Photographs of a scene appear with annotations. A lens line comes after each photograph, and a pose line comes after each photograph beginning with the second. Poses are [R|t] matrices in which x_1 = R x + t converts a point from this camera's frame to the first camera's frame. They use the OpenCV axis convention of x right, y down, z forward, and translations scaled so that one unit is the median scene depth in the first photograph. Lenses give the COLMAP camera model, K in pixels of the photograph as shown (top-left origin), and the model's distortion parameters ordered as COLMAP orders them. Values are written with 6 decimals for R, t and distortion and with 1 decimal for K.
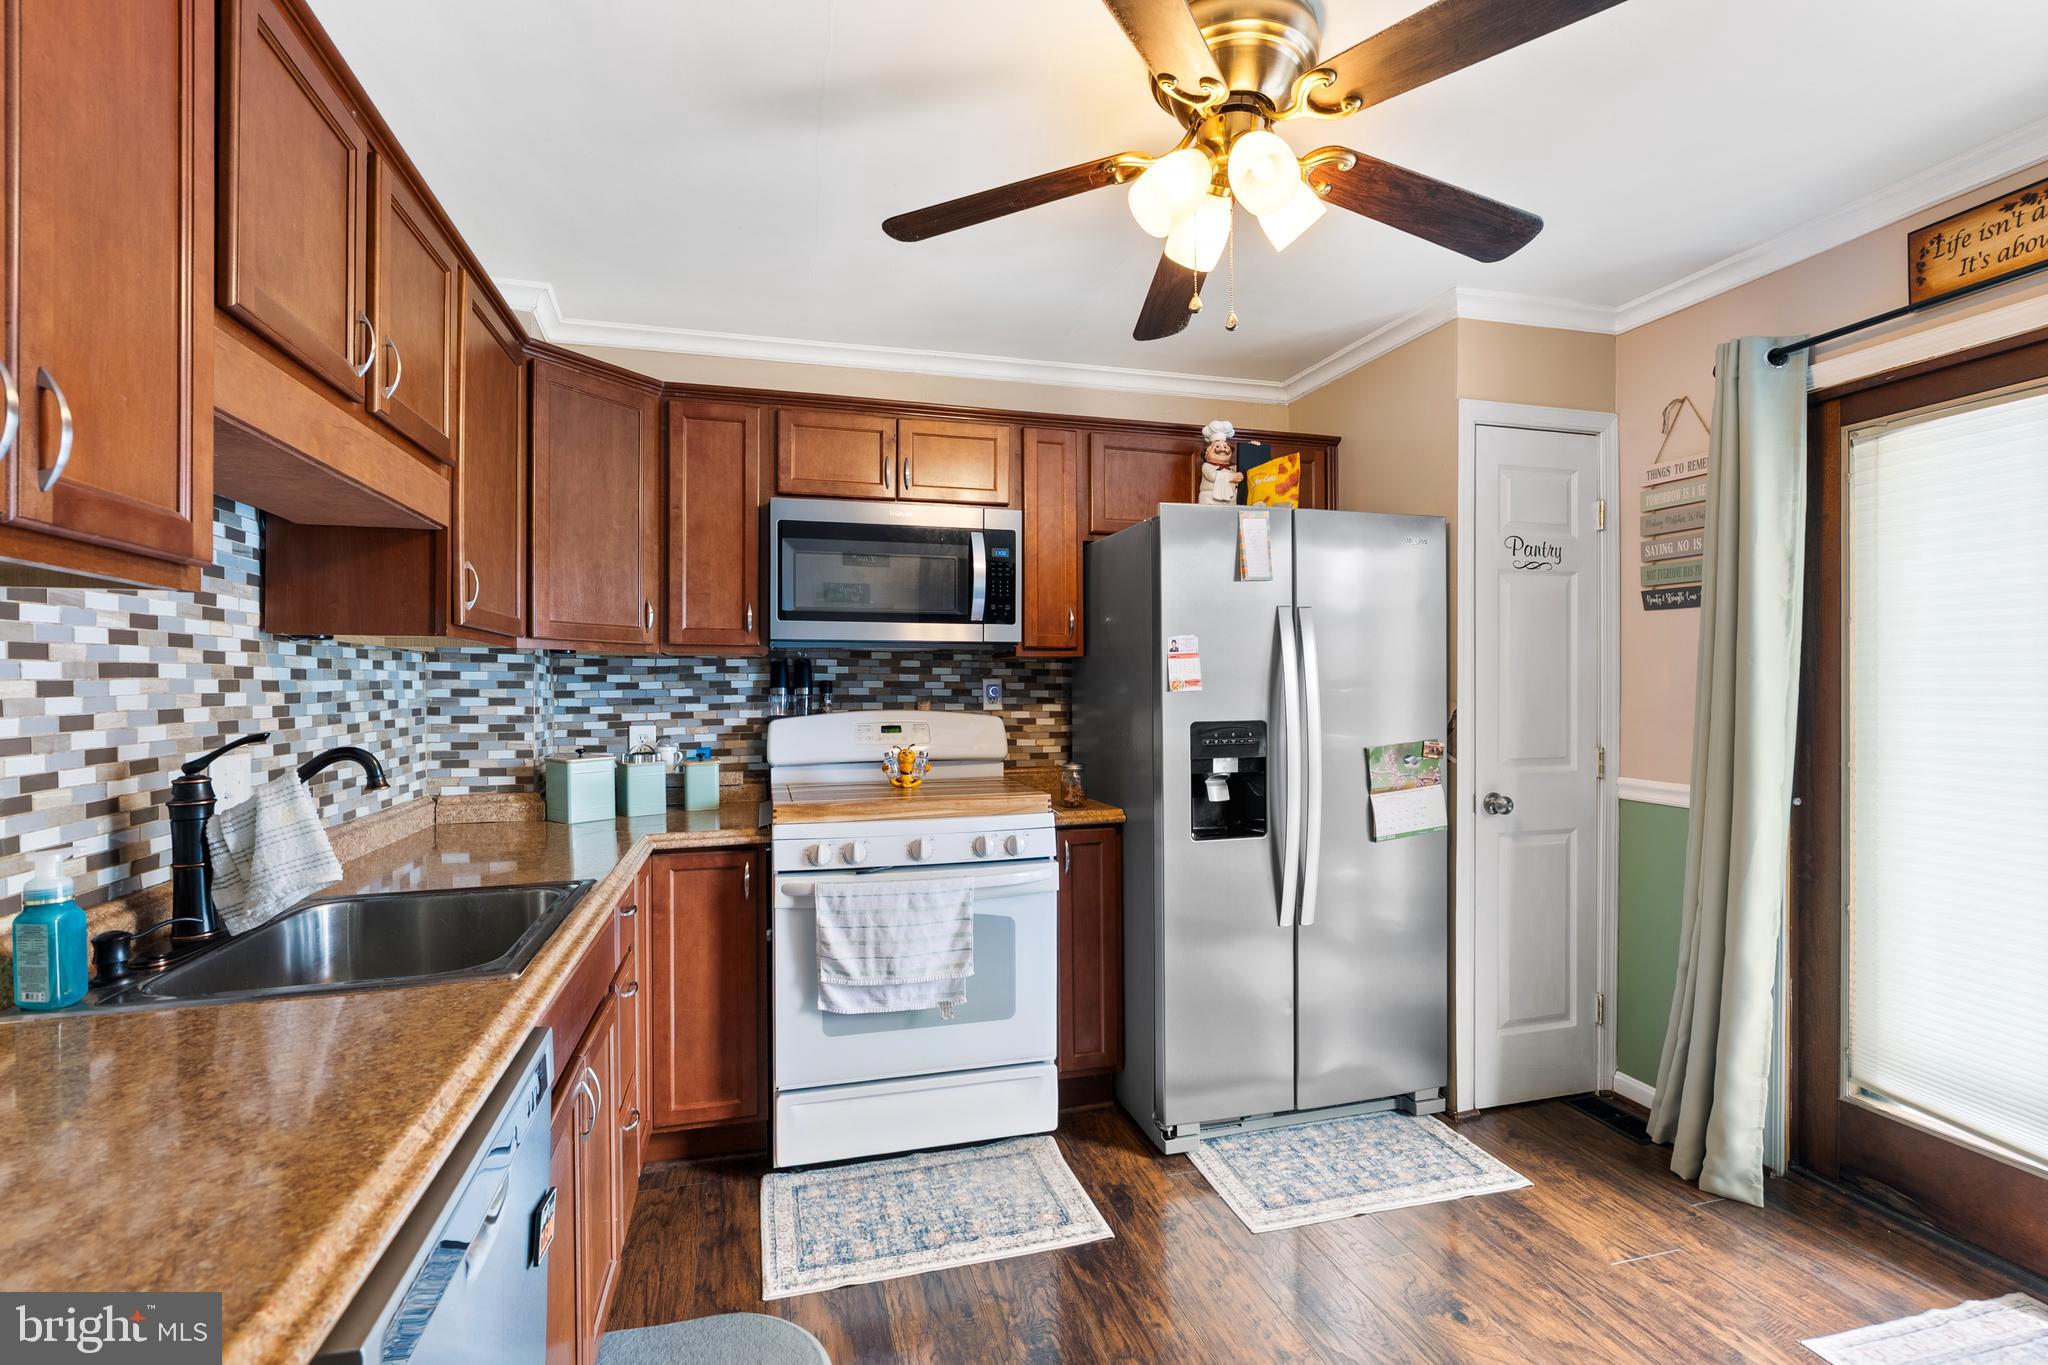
lens RADIAL K [[926.3, 0, 1022.5], [0, 926.3, 692.3], [0, 0, 1]] dist [-0.001899, 0.000969]
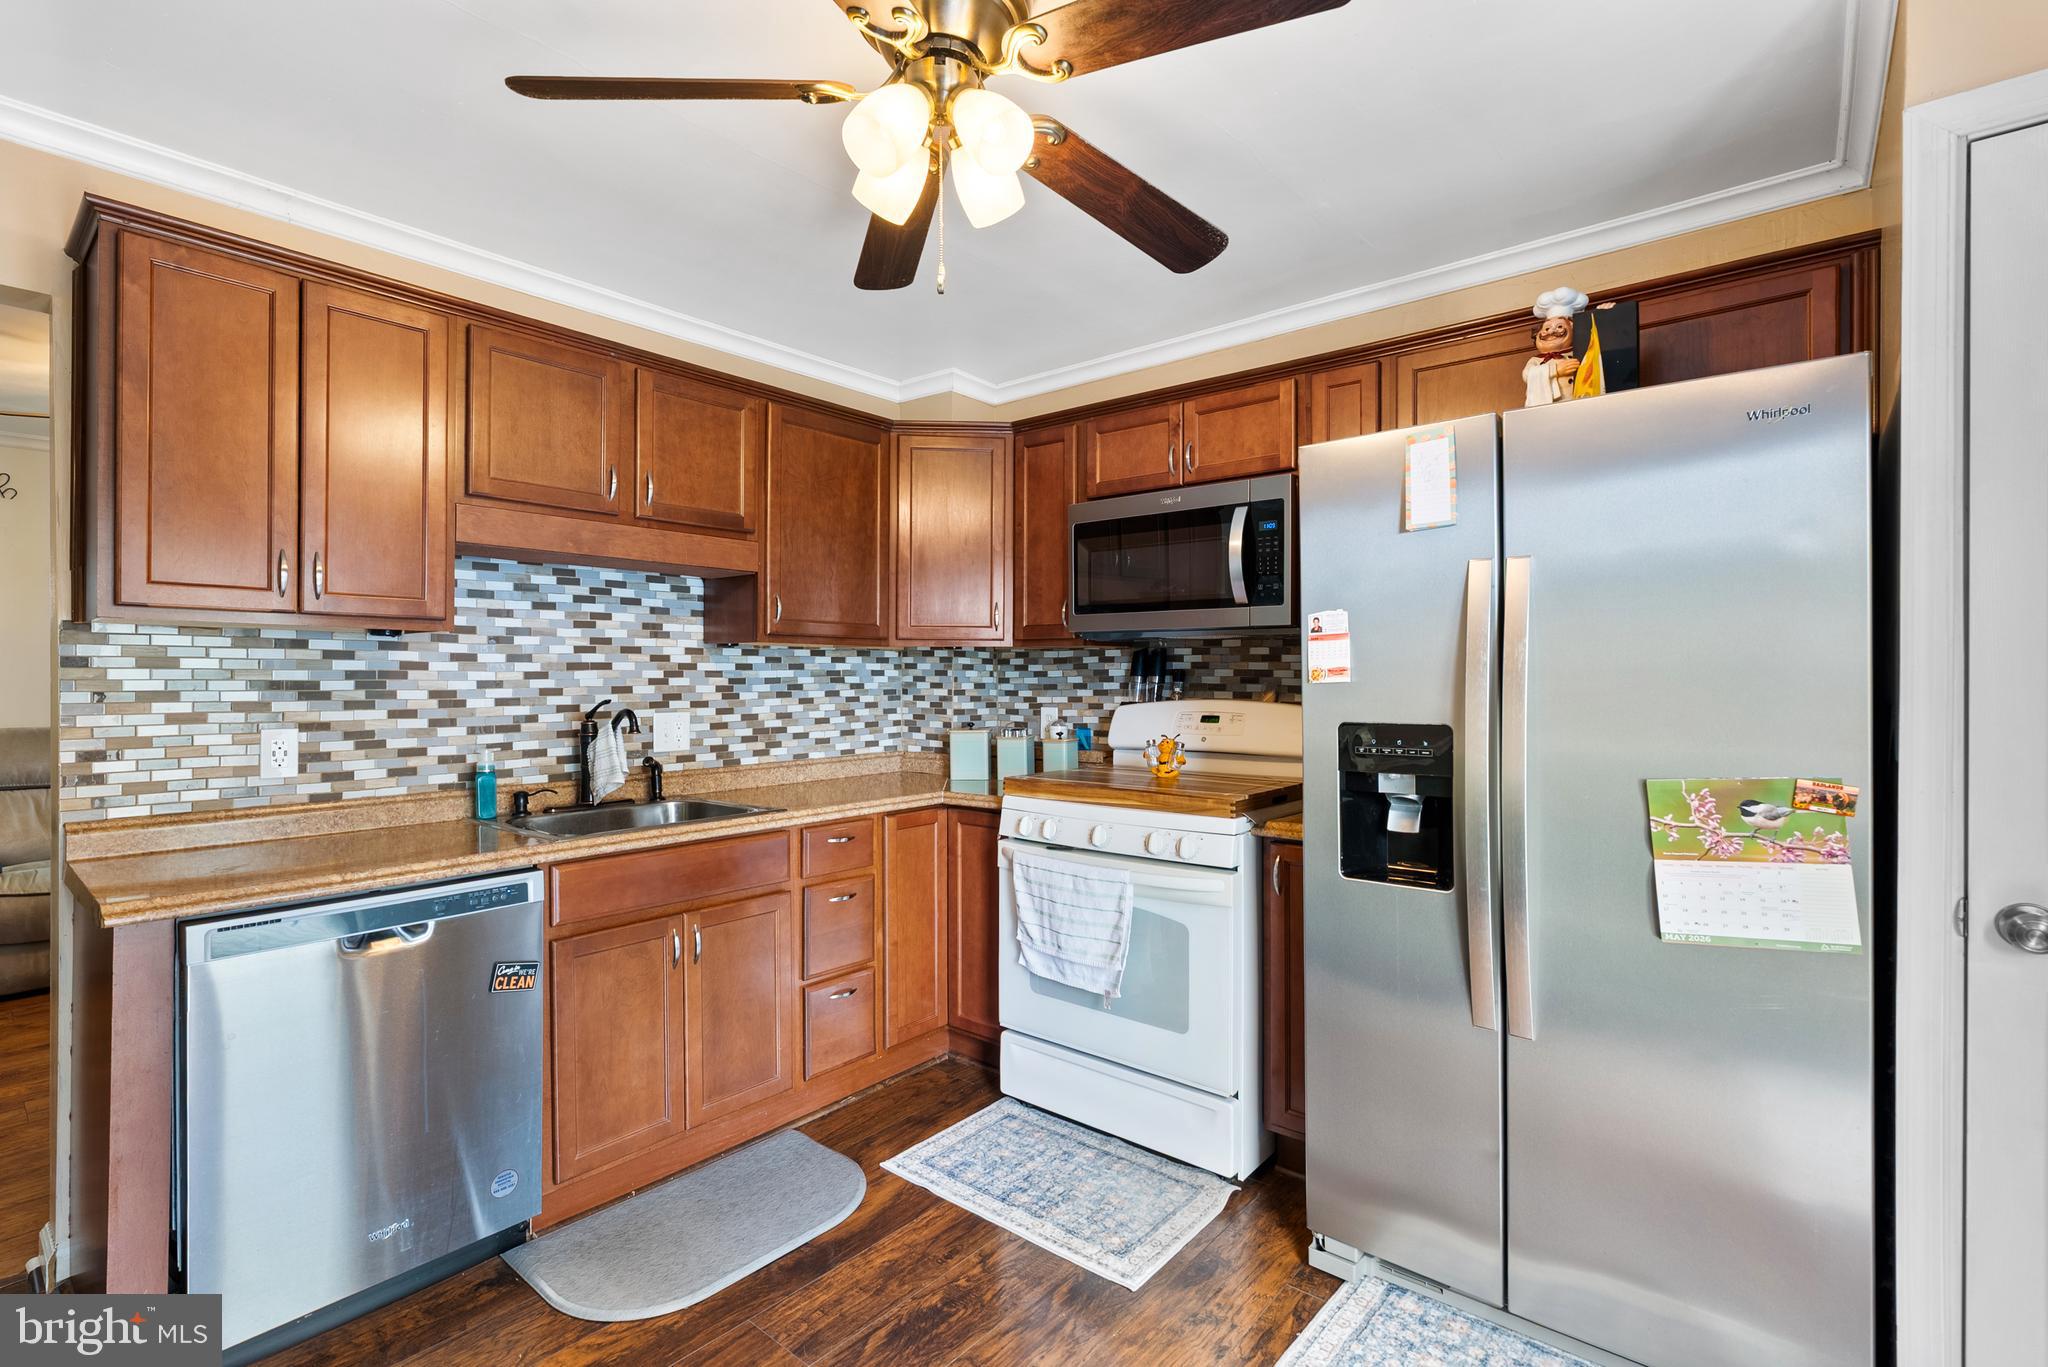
lens RADIAL K [[936.1, 0, 1024.0], [0, 936.1, 683.5], [0, 0, 1]] dist [-0.001071, 0.000149]
pose [[0.572408, 0.011020, -0.819895, 0.646836], [-0.006983, 0.999939, 0.008565, -0.005538], [0.819939, 0.000823, 0.572450, 0.326828]]
